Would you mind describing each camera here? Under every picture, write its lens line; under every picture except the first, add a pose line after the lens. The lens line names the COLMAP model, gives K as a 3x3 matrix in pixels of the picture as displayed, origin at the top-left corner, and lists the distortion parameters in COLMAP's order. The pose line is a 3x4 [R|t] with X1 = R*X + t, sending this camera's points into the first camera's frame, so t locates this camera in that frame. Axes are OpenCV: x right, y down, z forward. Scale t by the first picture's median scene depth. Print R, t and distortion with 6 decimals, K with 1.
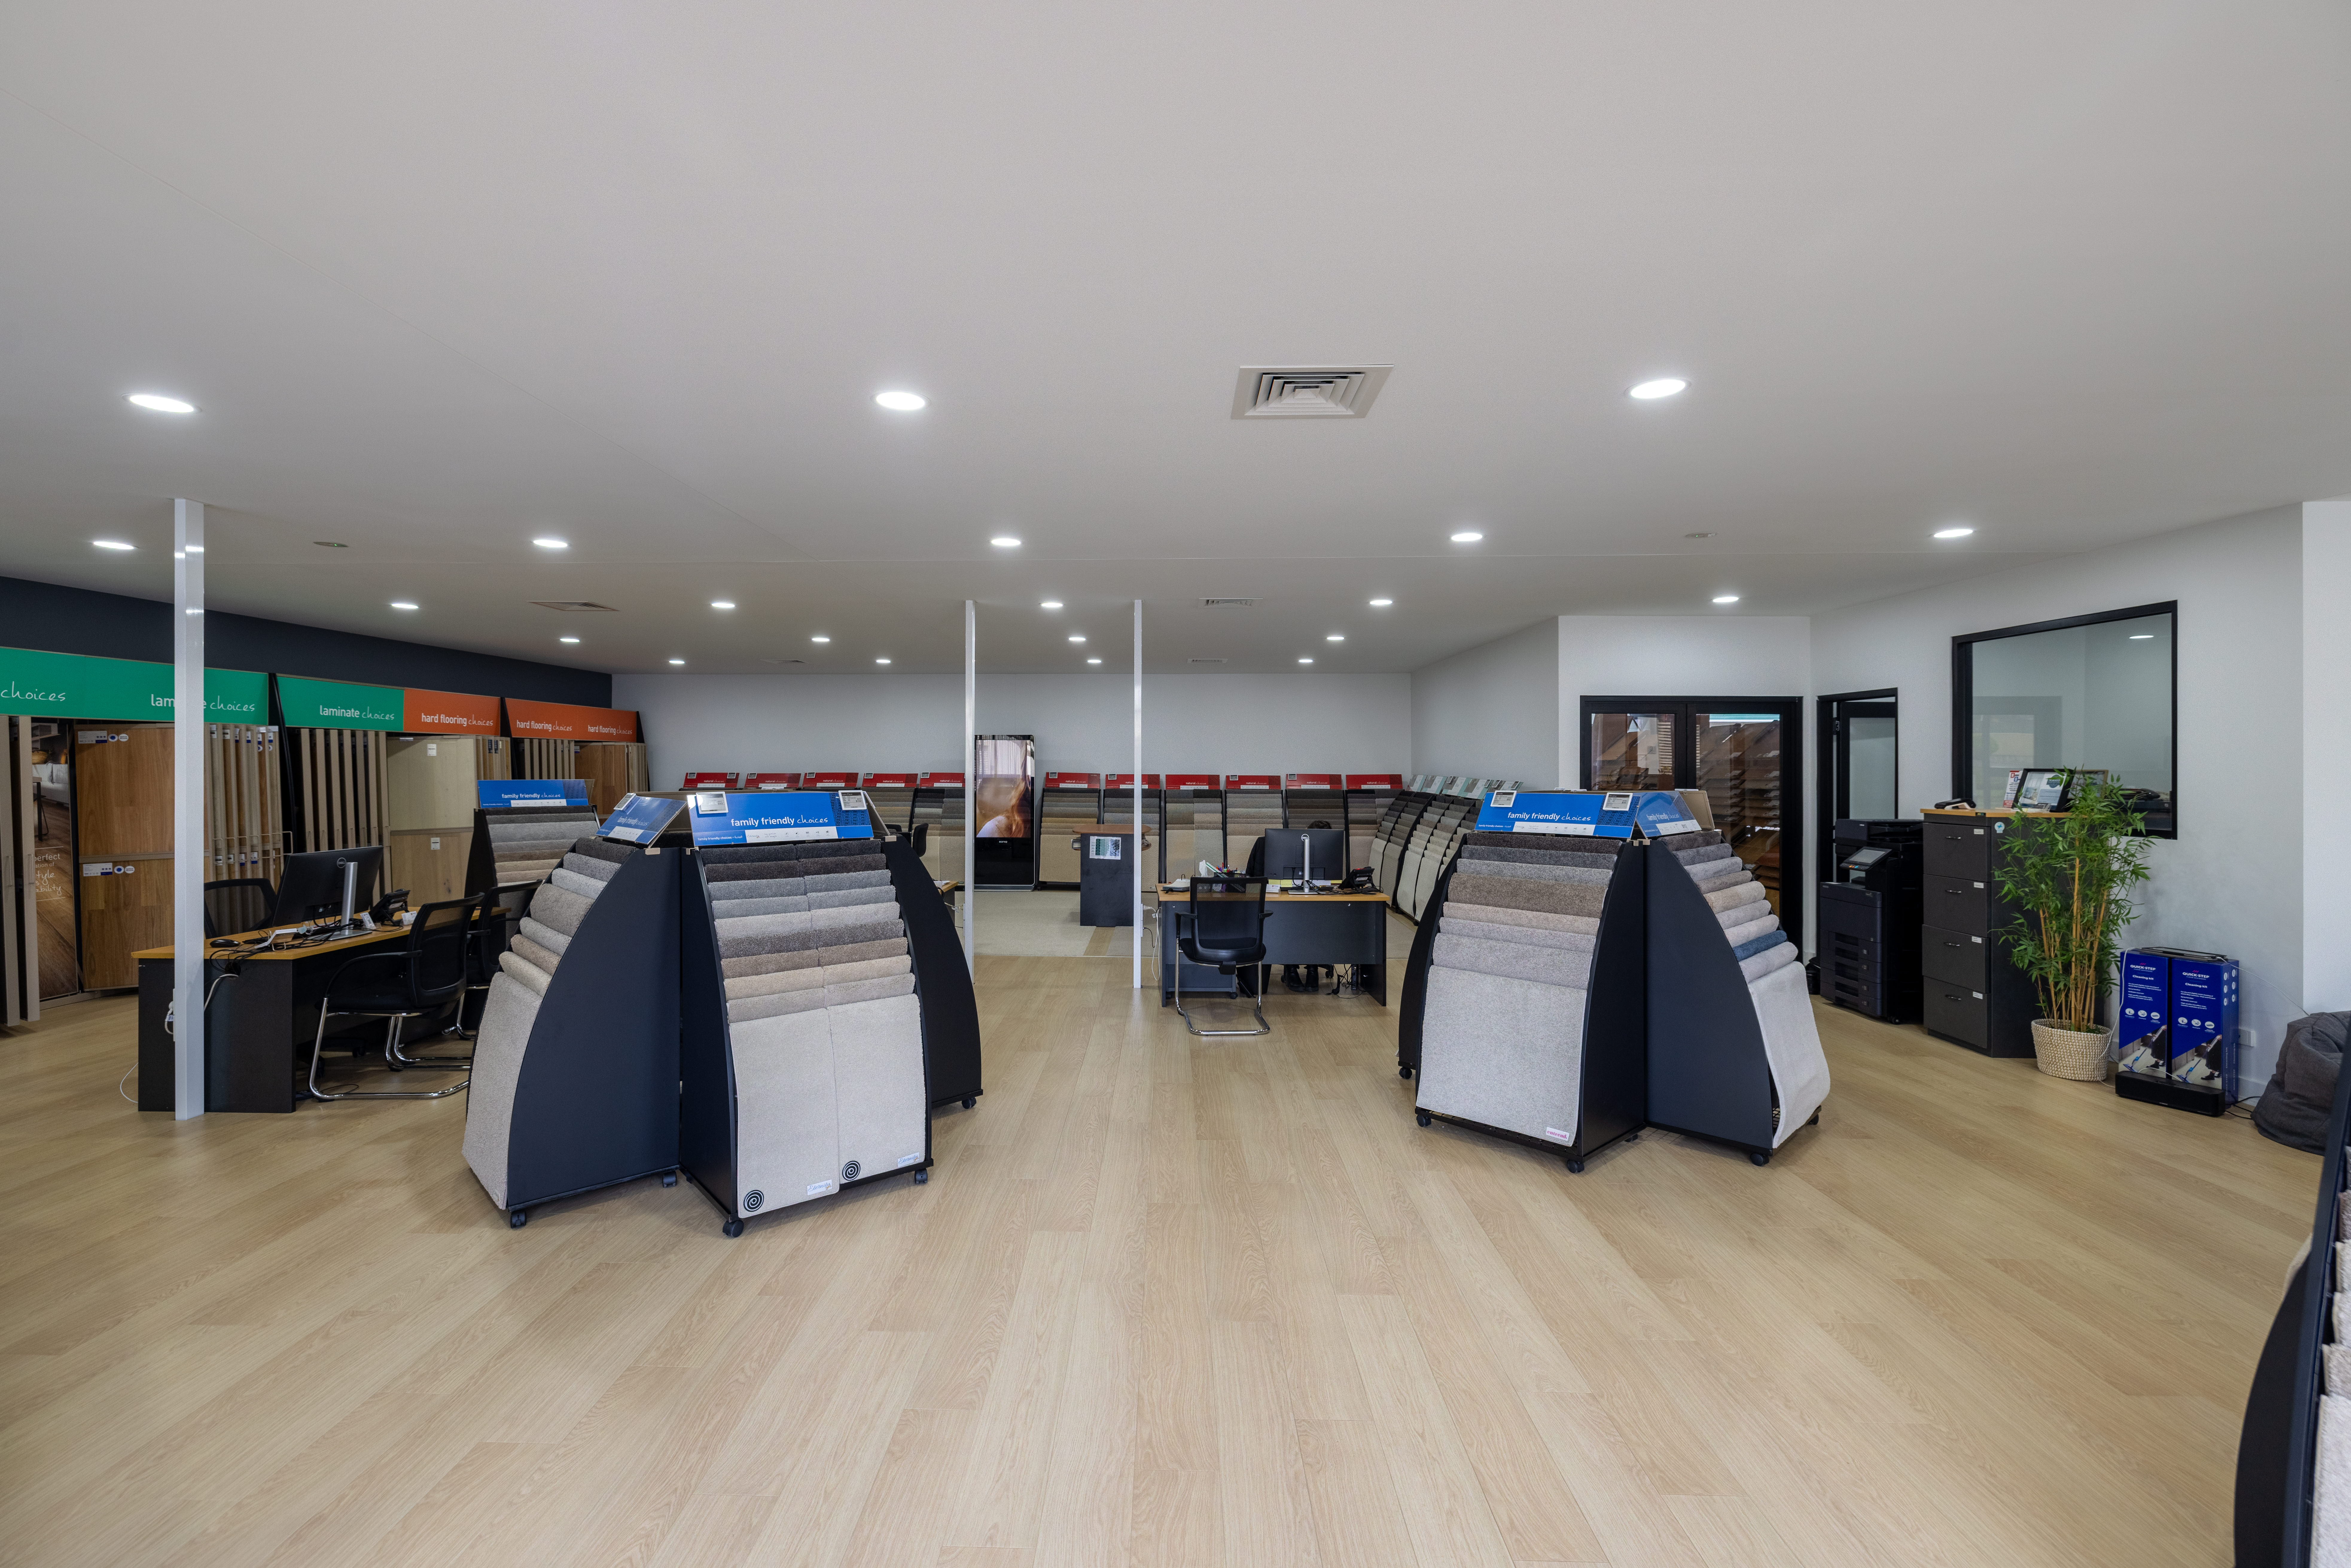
lens RADIAL K [[986.7, 0, 1200.8], [0, 986.7, 760.8], [0, 0, 1]] dist [-0.000264, -0.000797]
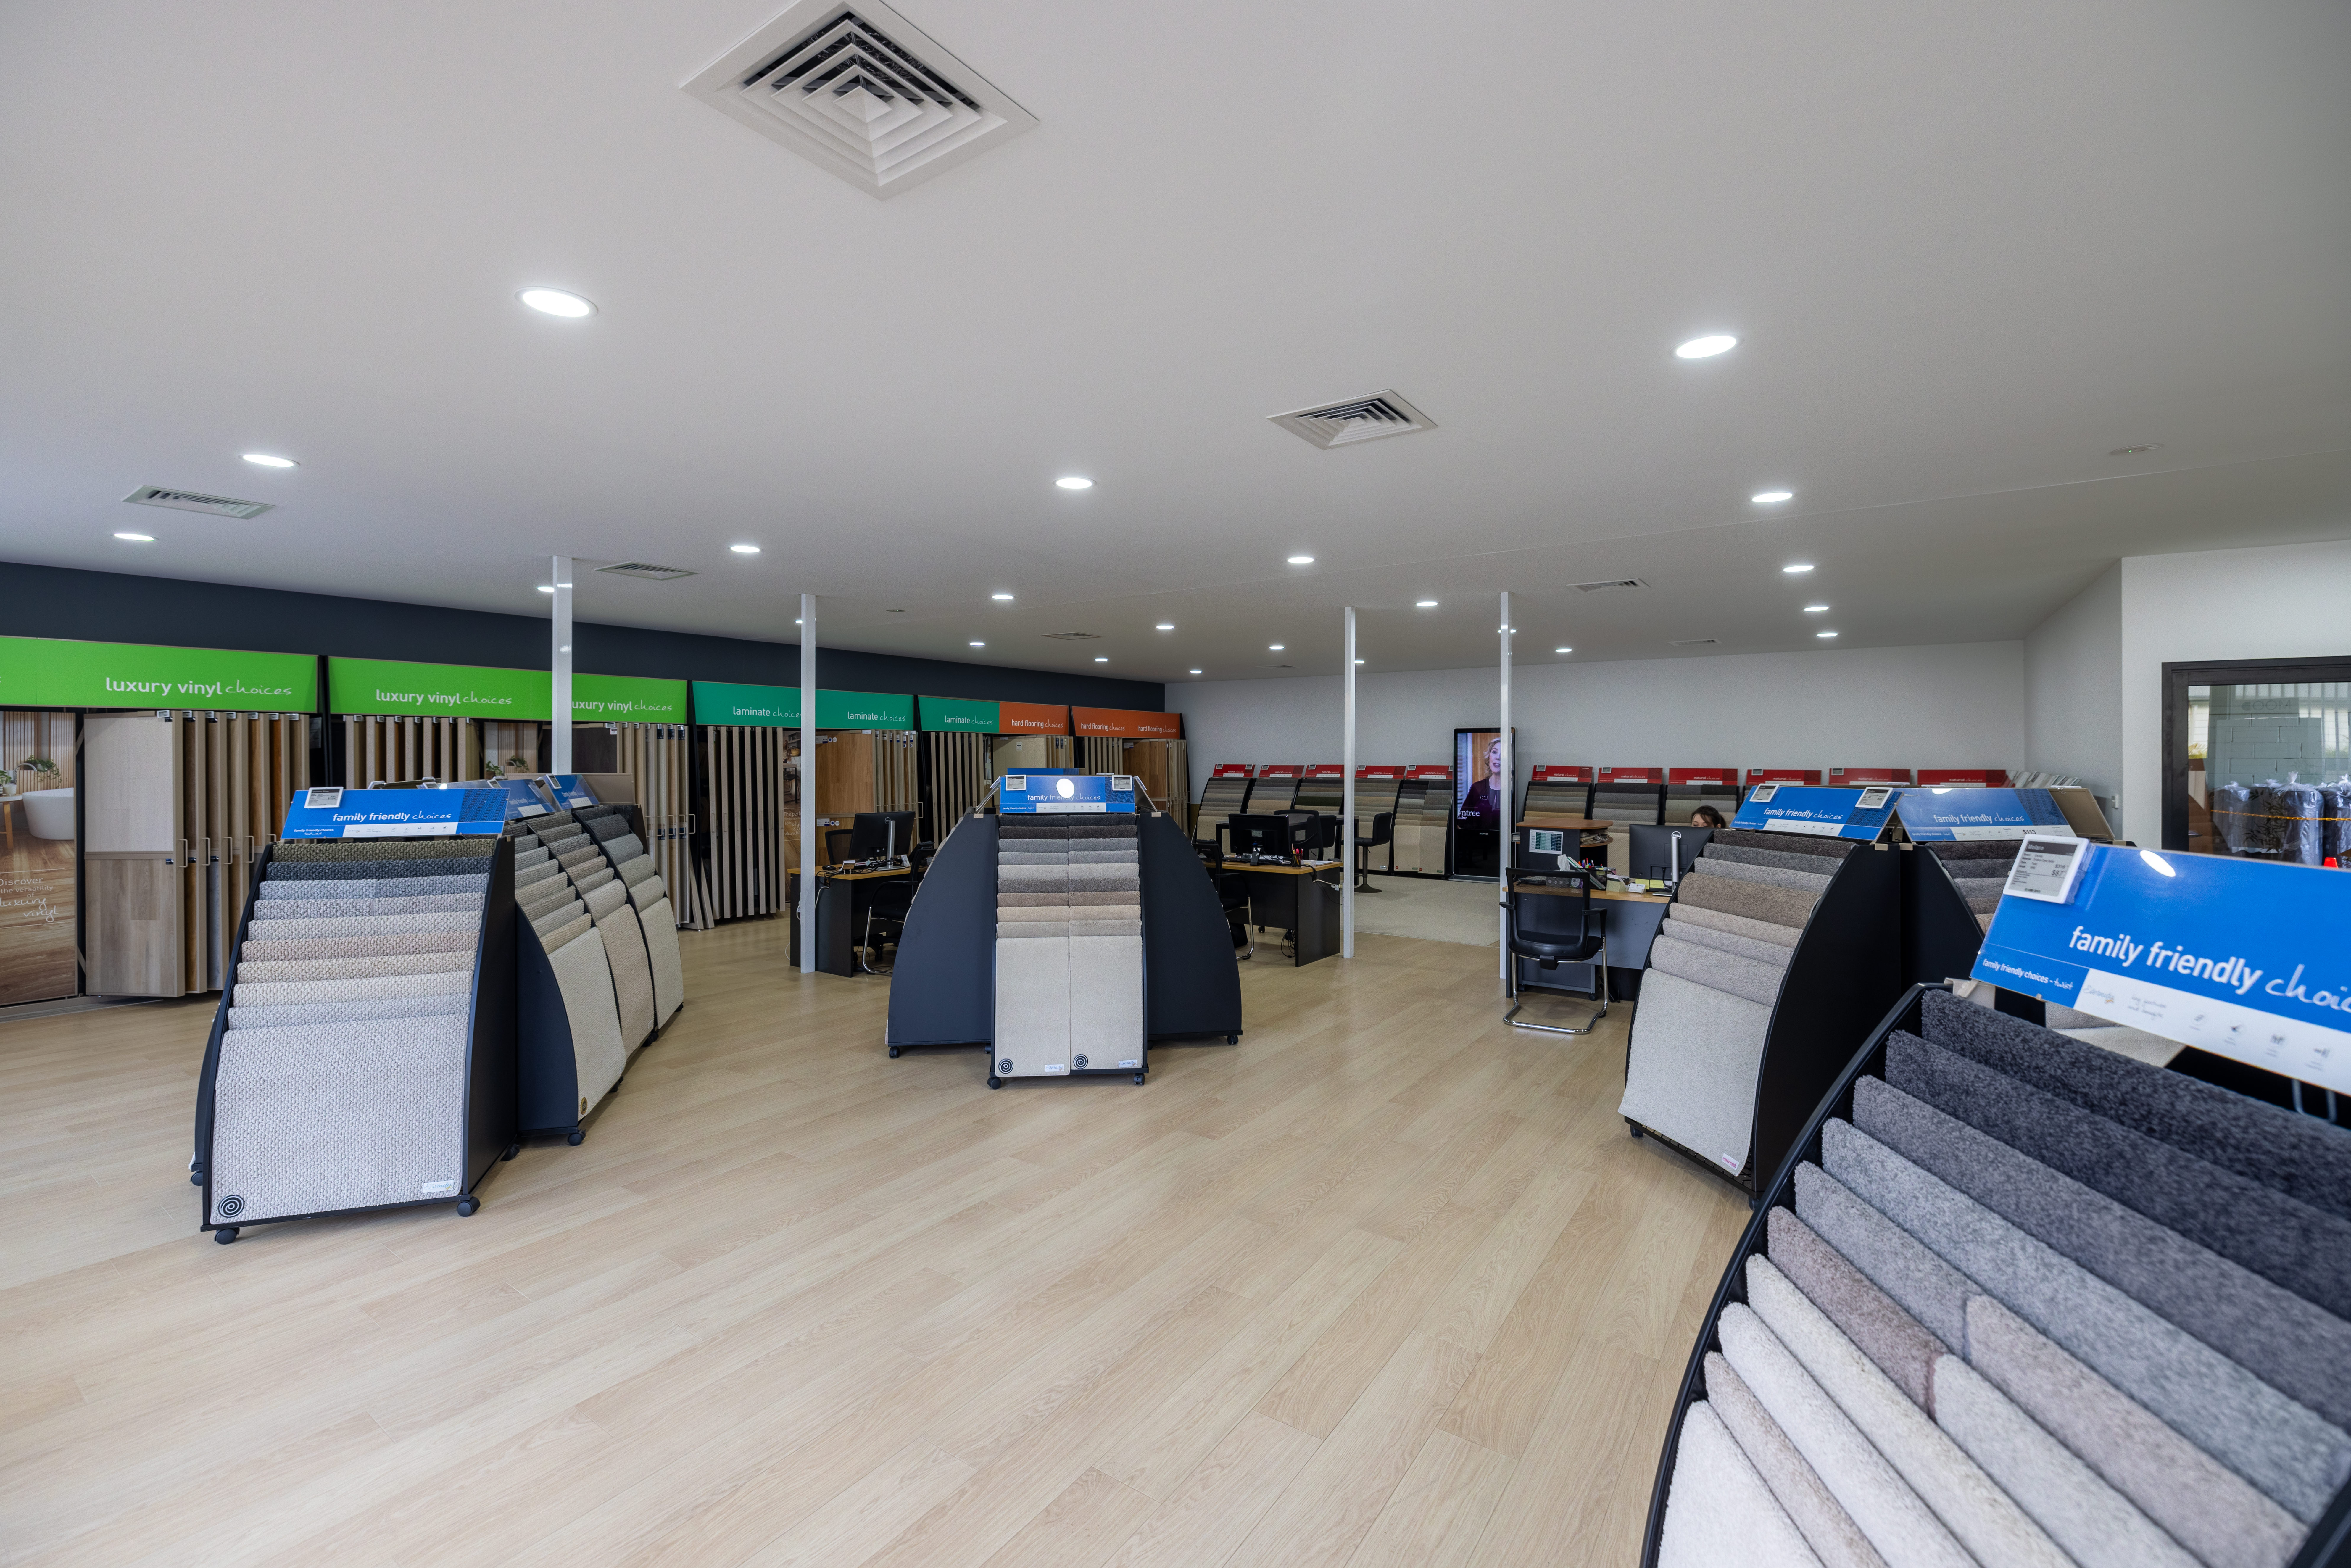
lens RADIAL K [[986.7, 0, 1200.8], [0, 986.7, 760.8], [0, 0, 1]] dist [-0.000264, -0.000797]
pose [[0.842168, 0.001462, -0.539213, 0.379277], [0.001970, 0.999981, 0.005789, 0.003730], [0.539212, -0.005937, 0.842149, -0.019101]]
